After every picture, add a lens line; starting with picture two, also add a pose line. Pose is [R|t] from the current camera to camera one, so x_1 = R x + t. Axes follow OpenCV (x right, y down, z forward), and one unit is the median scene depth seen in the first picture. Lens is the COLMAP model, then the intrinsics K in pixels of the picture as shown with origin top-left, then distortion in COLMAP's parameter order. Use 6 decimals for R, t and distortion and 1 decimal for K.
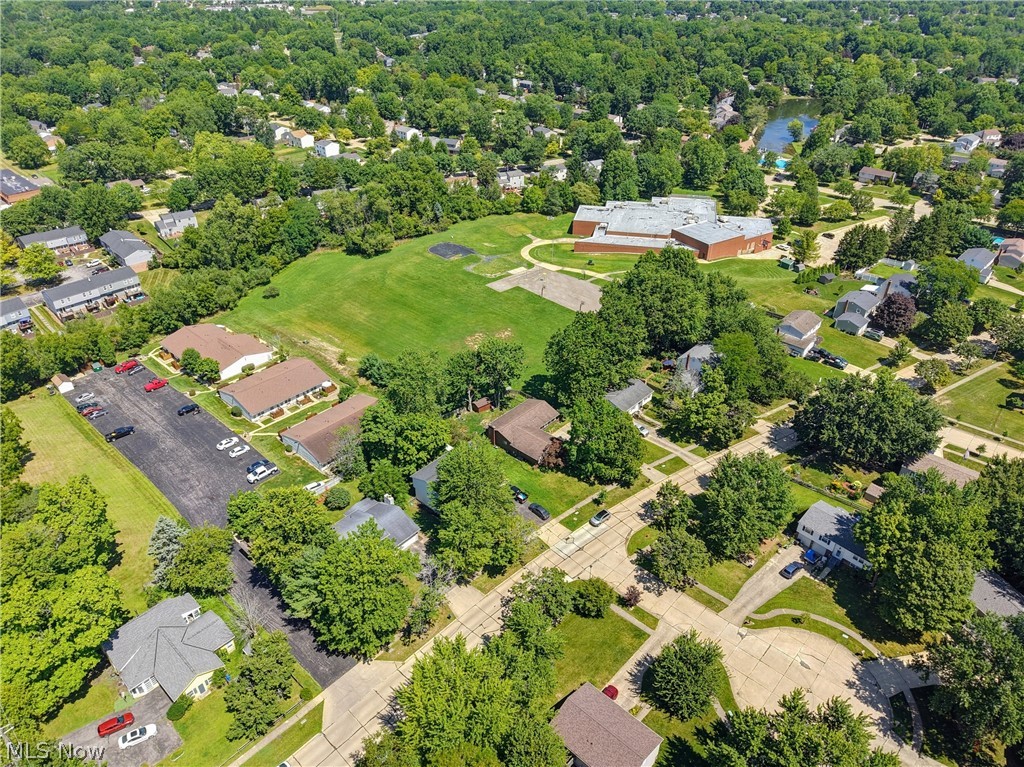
lens RADIAL K [[698.2, 0, 512.0], [0, 698.2, 383.5], [0, 0, 1]] dist [0.020145, -0.021352]
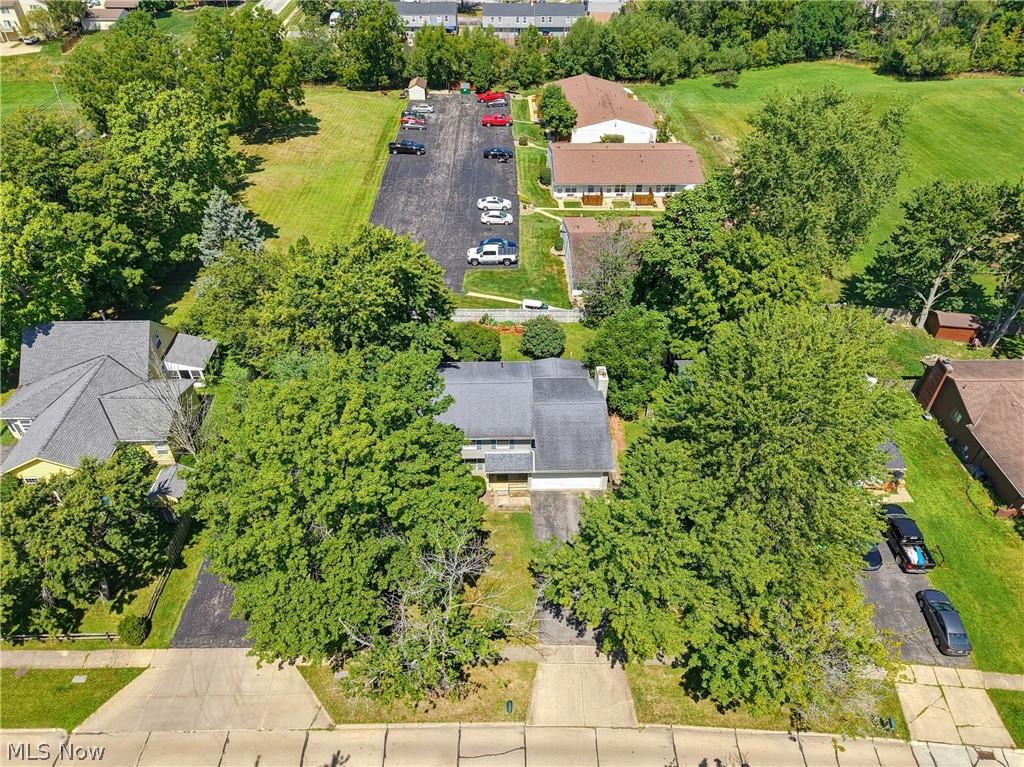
lens RADIAL K [[698.2, 0, 512.0], [0, 698.2, 383.5], [0, 0, 1]] dist [0.020145, -0.021352]
pose [[0.691801, 0.463753, -0.553484, 0.024628], [-0.403958, 0.883894, 0.235689, 0.070758], [0.598523, 0.060535, 0.798815, 0.498726]]
